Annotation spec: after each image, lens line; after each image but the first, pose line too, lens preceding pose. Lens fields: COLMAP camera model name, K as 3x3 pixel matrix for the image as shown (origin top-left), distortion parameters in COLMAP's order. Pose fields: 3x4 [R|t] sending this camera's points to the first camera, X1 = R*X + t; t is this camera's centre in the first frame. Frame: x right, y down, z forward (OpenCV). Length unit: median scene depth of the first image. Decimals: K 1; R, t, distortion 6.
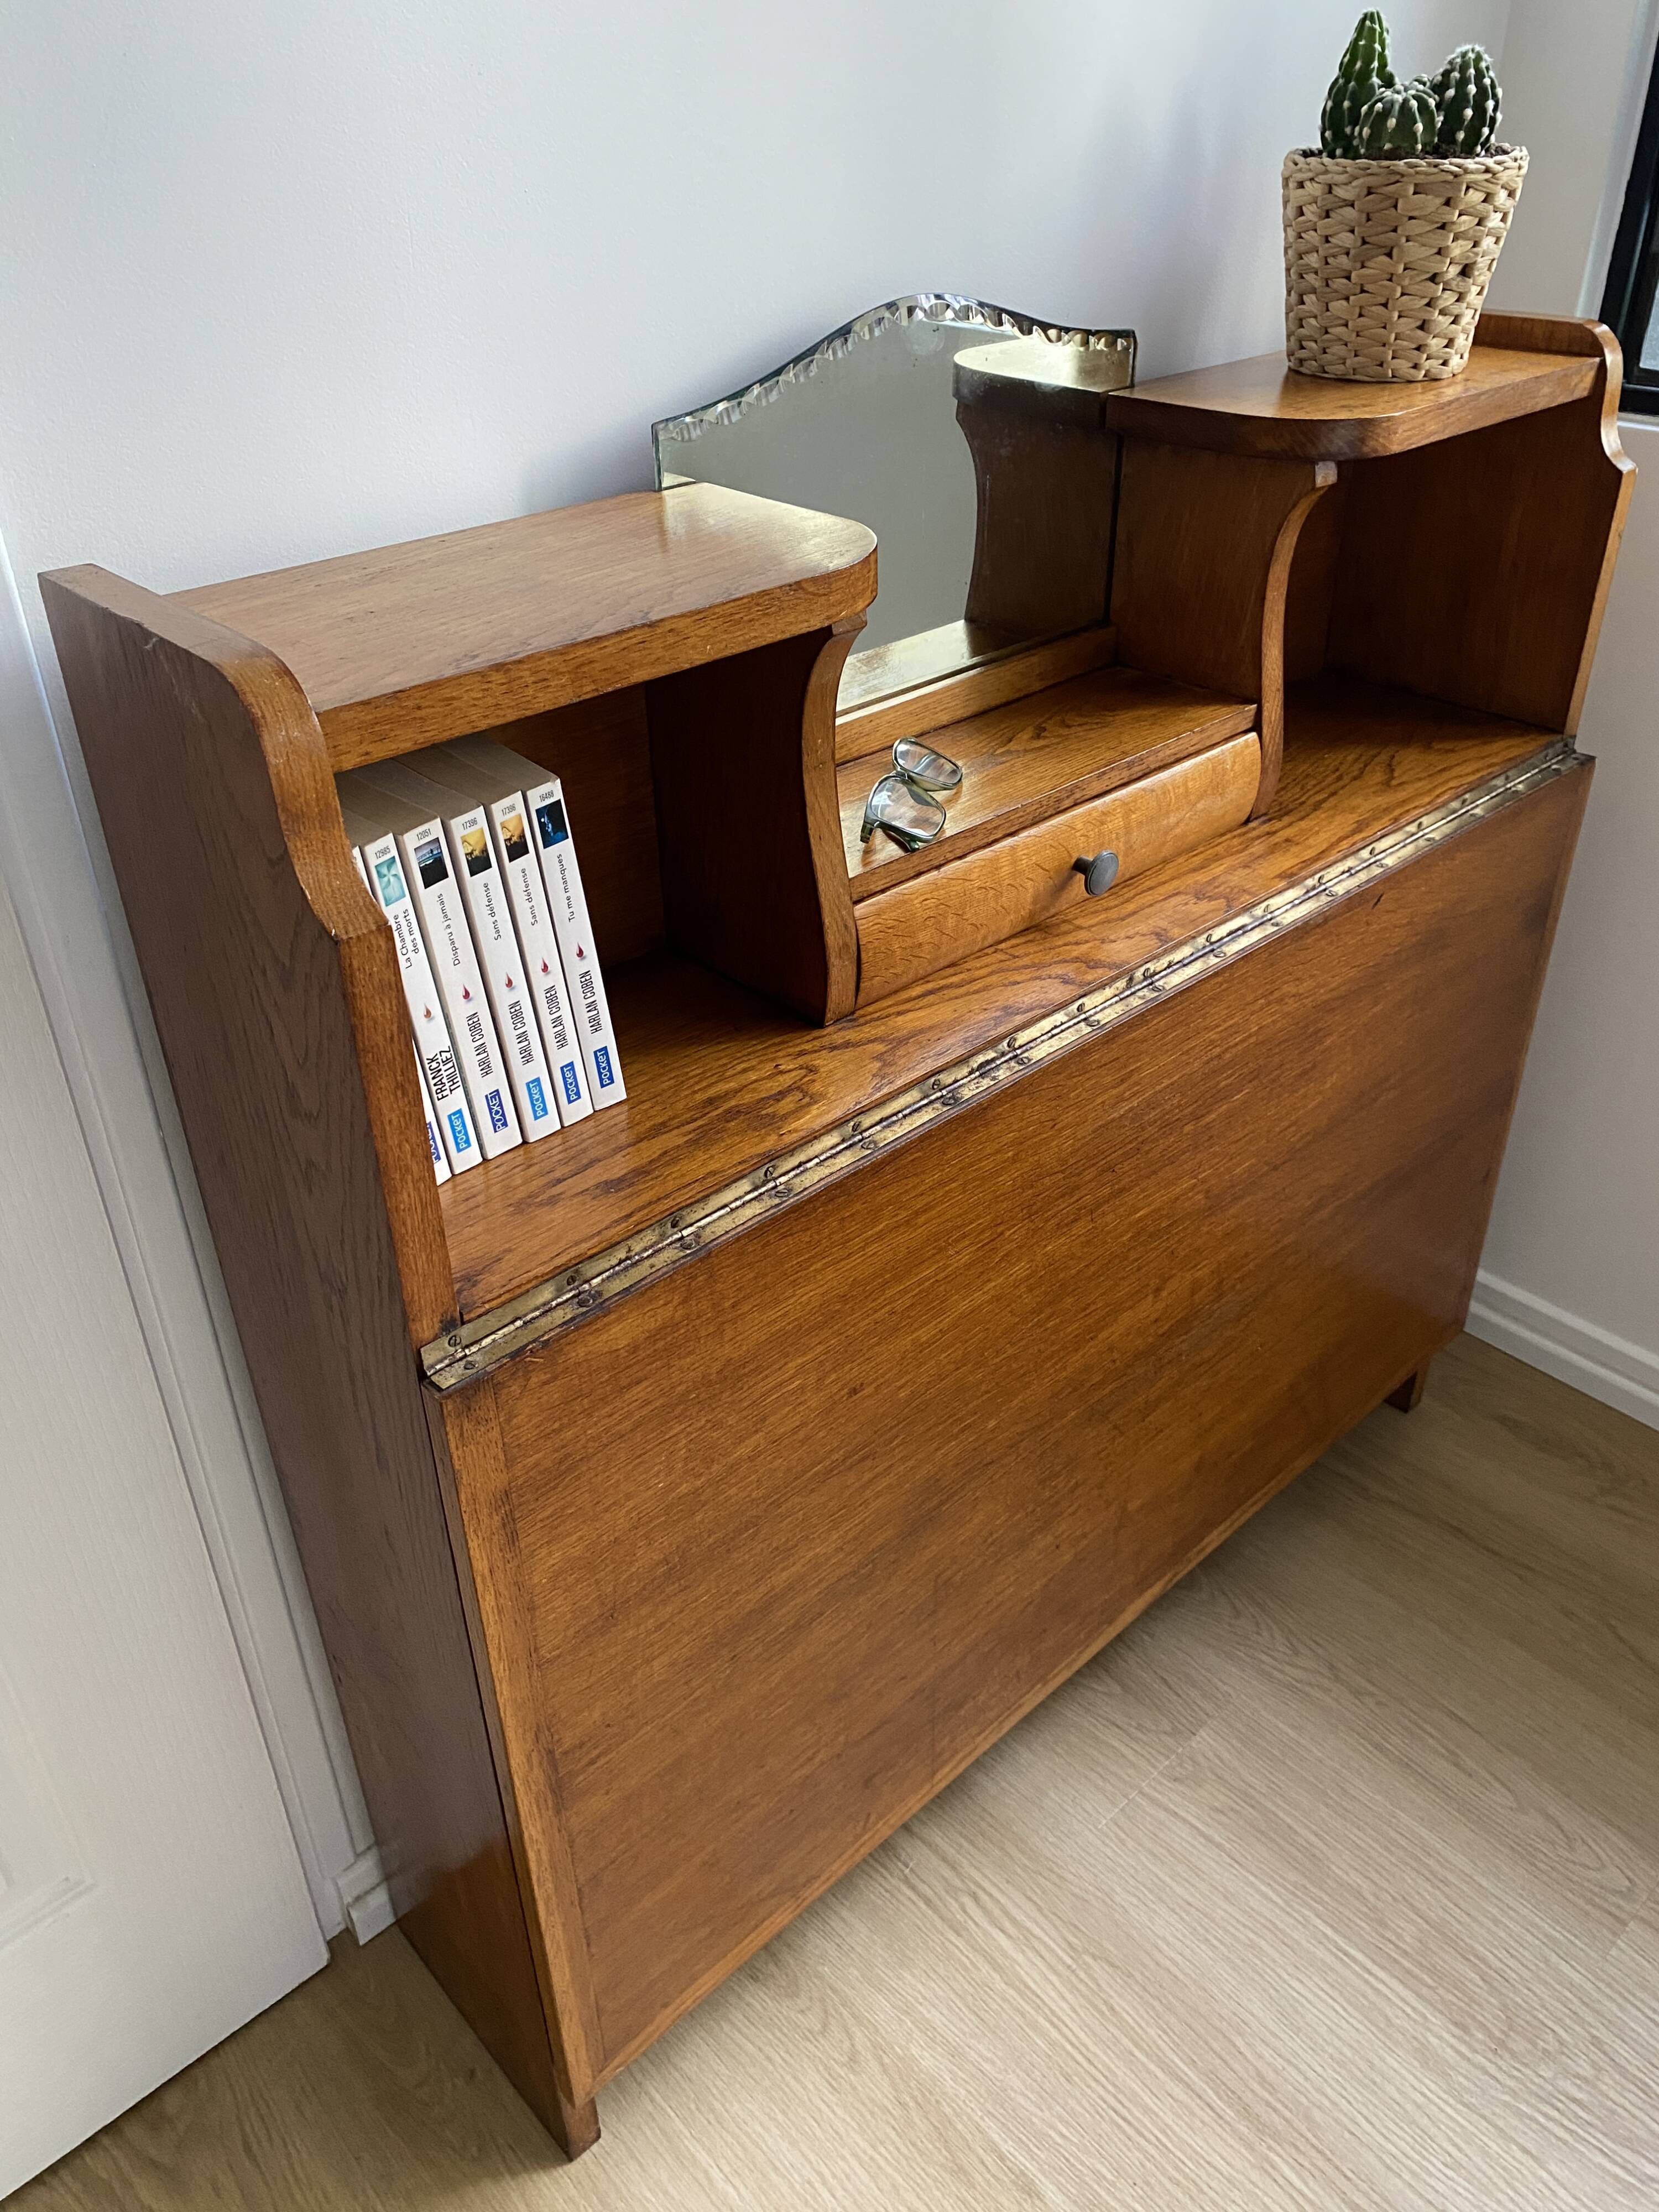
lens RADIAL K [[1667.9, 0, 839.6], [0, 1667.9, 1099.0], [0, 0, 1]] dist [0.064537, -0.068892]
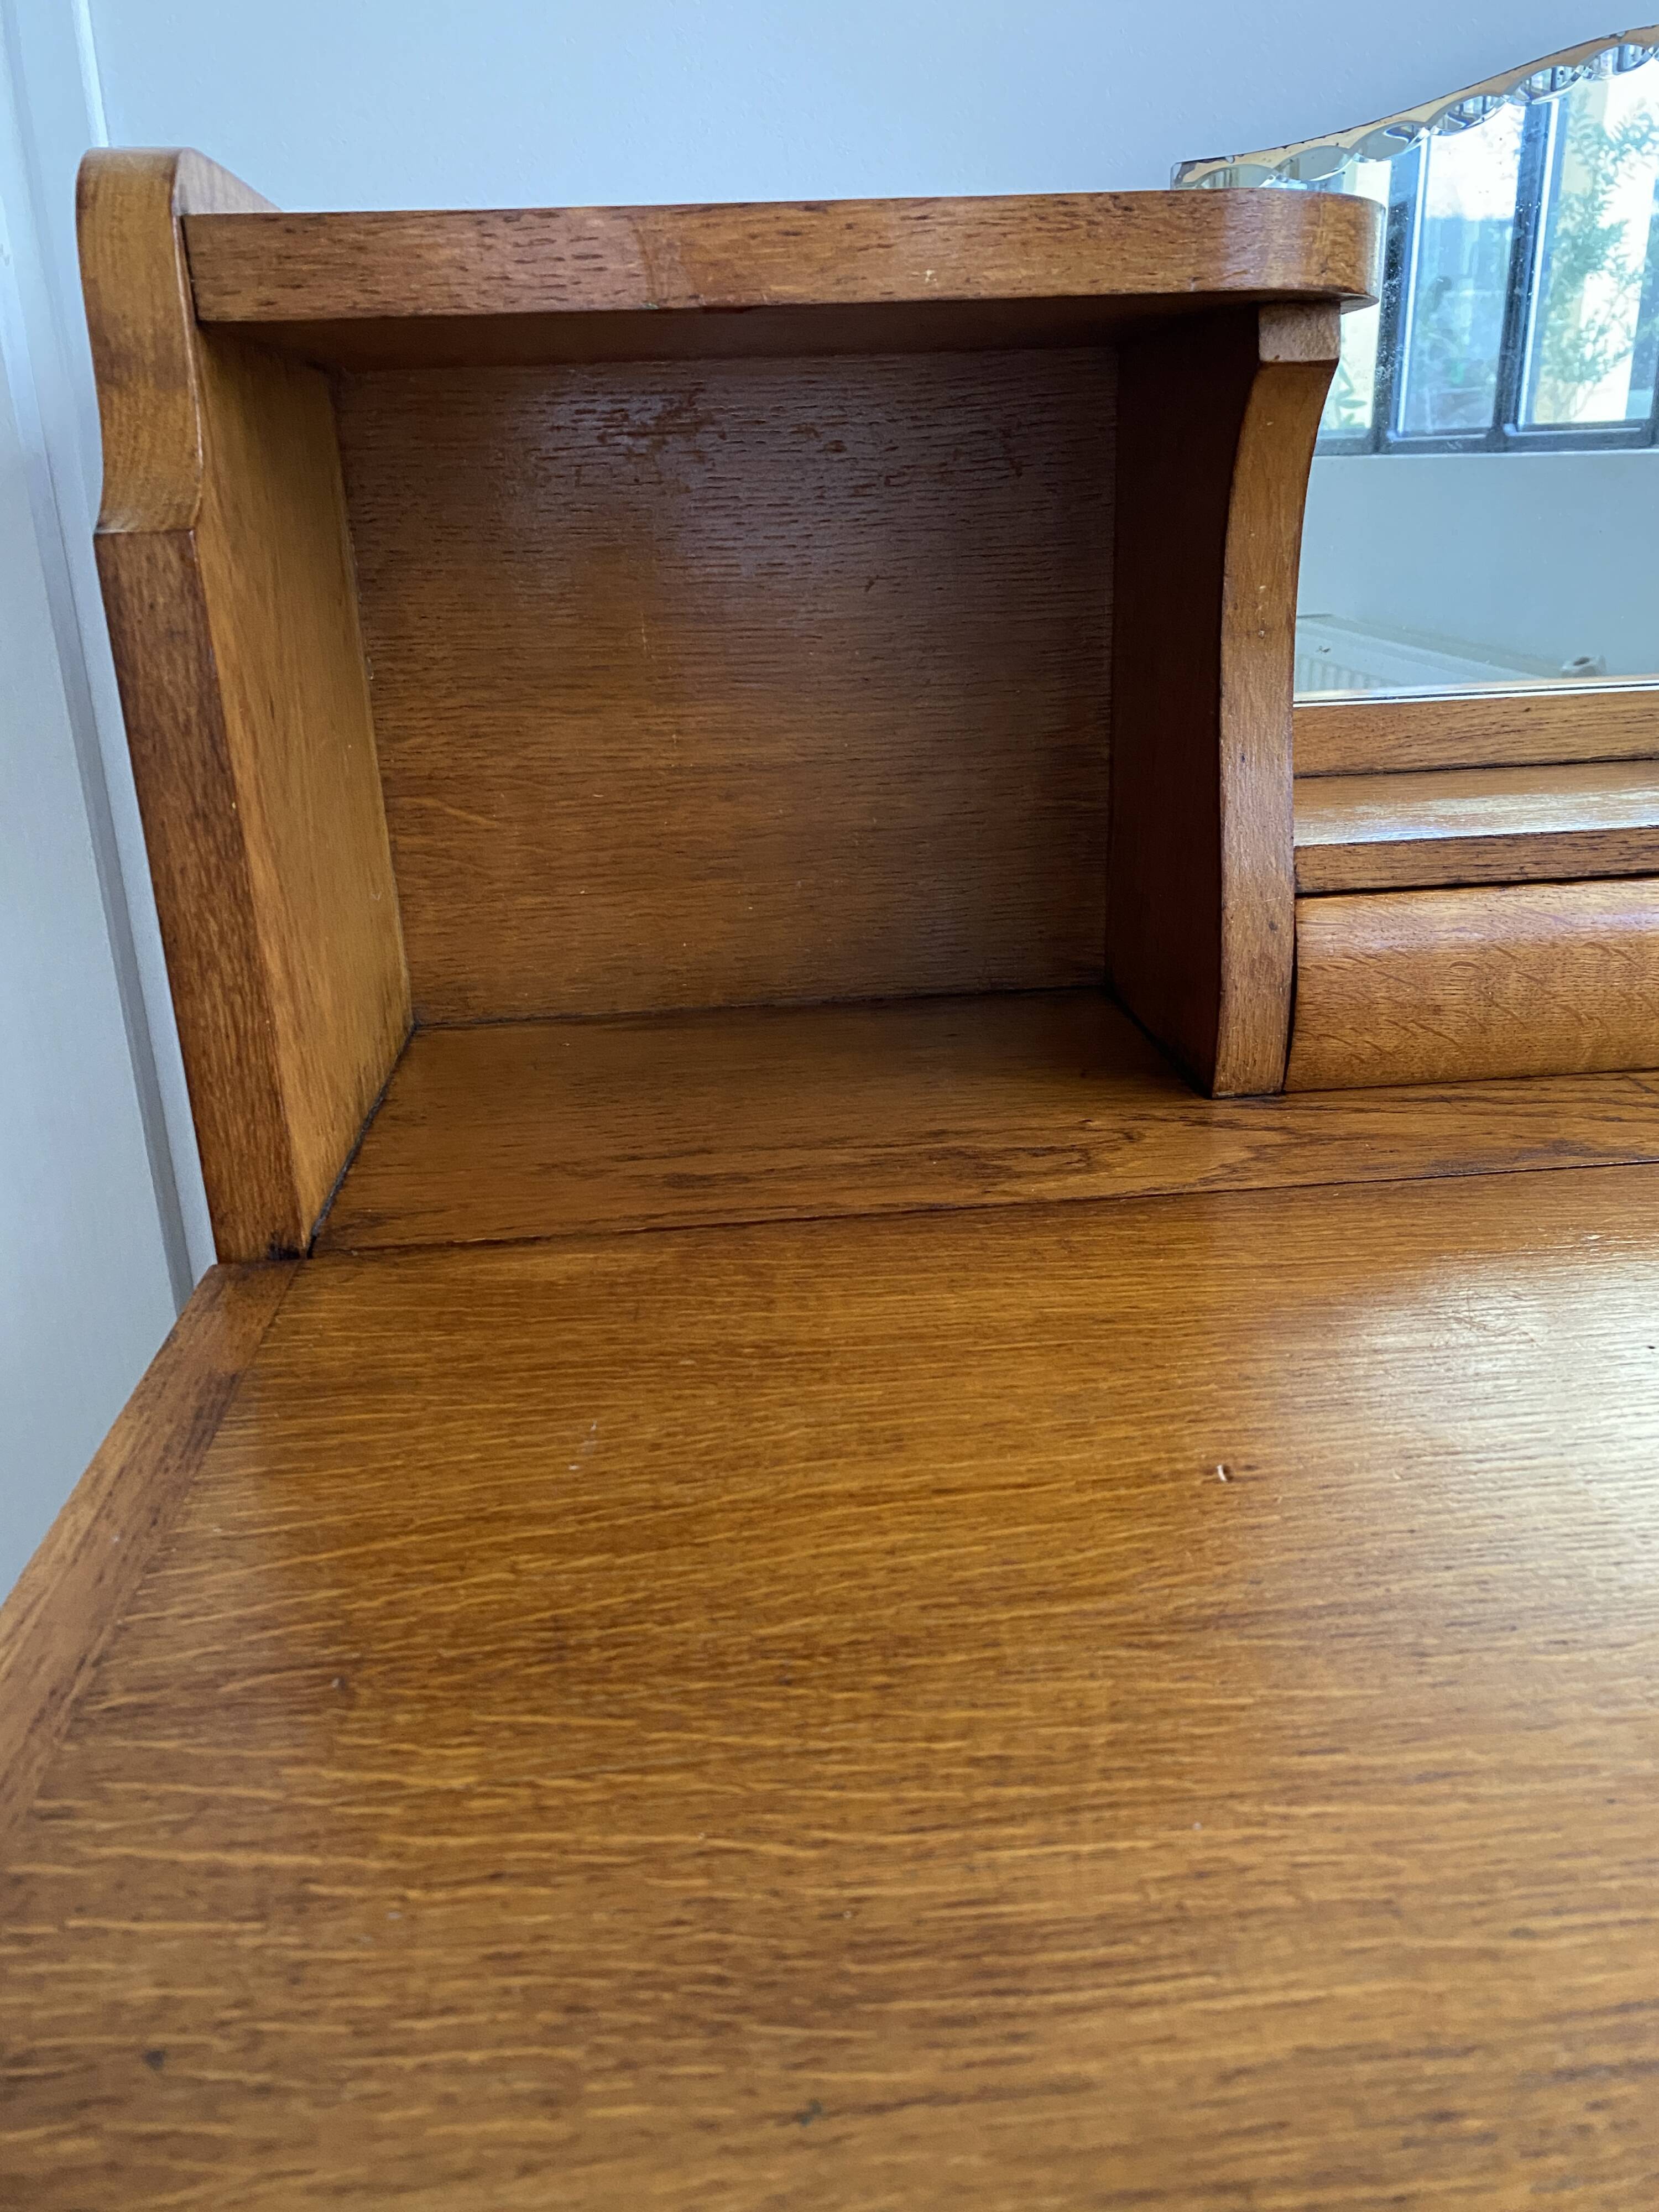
lens RADIAL K [[1667.9, 0, 839.6], [0, 1667.9, 1099.0], [0, 0, 1]] dist [0.064537, -0.068892]
pose [[0.795285, 0.196090, -0.573647, 0.209264], [-0.308271, 0.945580, -0.104149, 0.056085], [0.522007, 0.259667, 0.812454, 0.406269]]
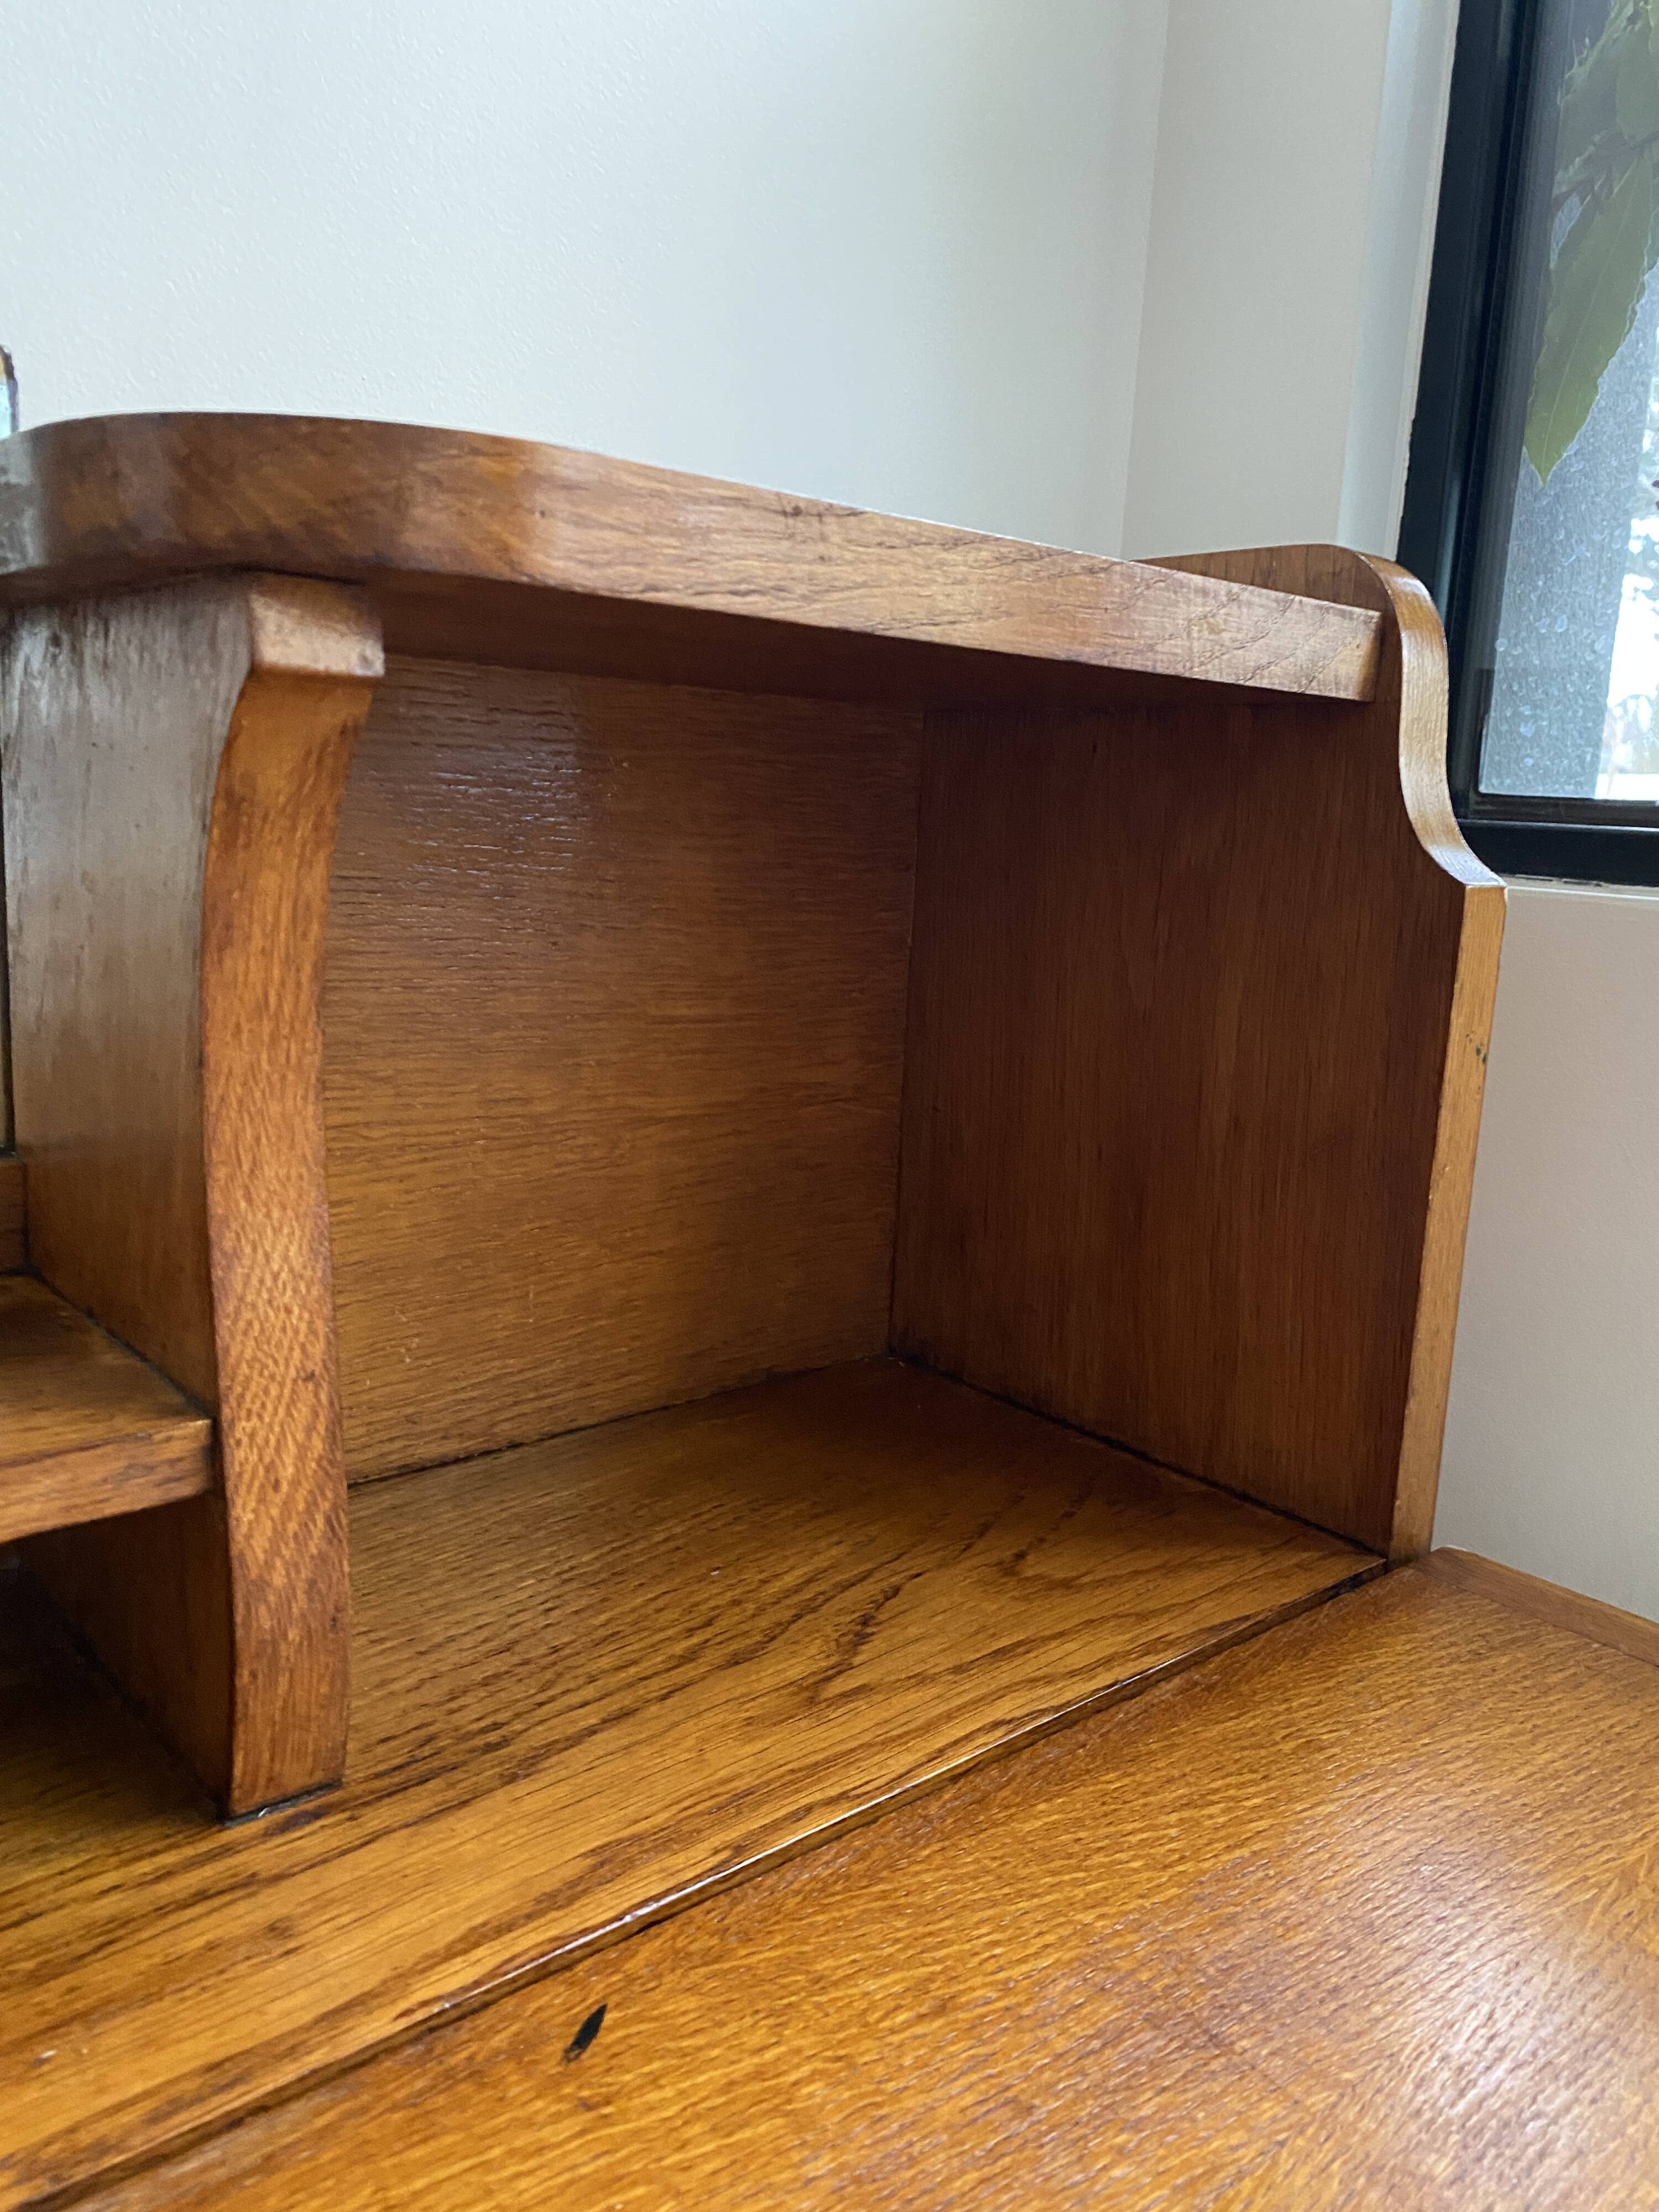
lens RADIAL K [[1697.2, 0, 841.5], [0, 1697.2, 1114.7], [0, 0, 1]] dist [-0.001815, -0.001431]
pose [[0.997092, 0.068813, -0.032756, 0.399025], [-0.076071, 0.924772, -0.372841, -0.201122], [0.004635, 0.374248, 0.927317, 0.780859]]
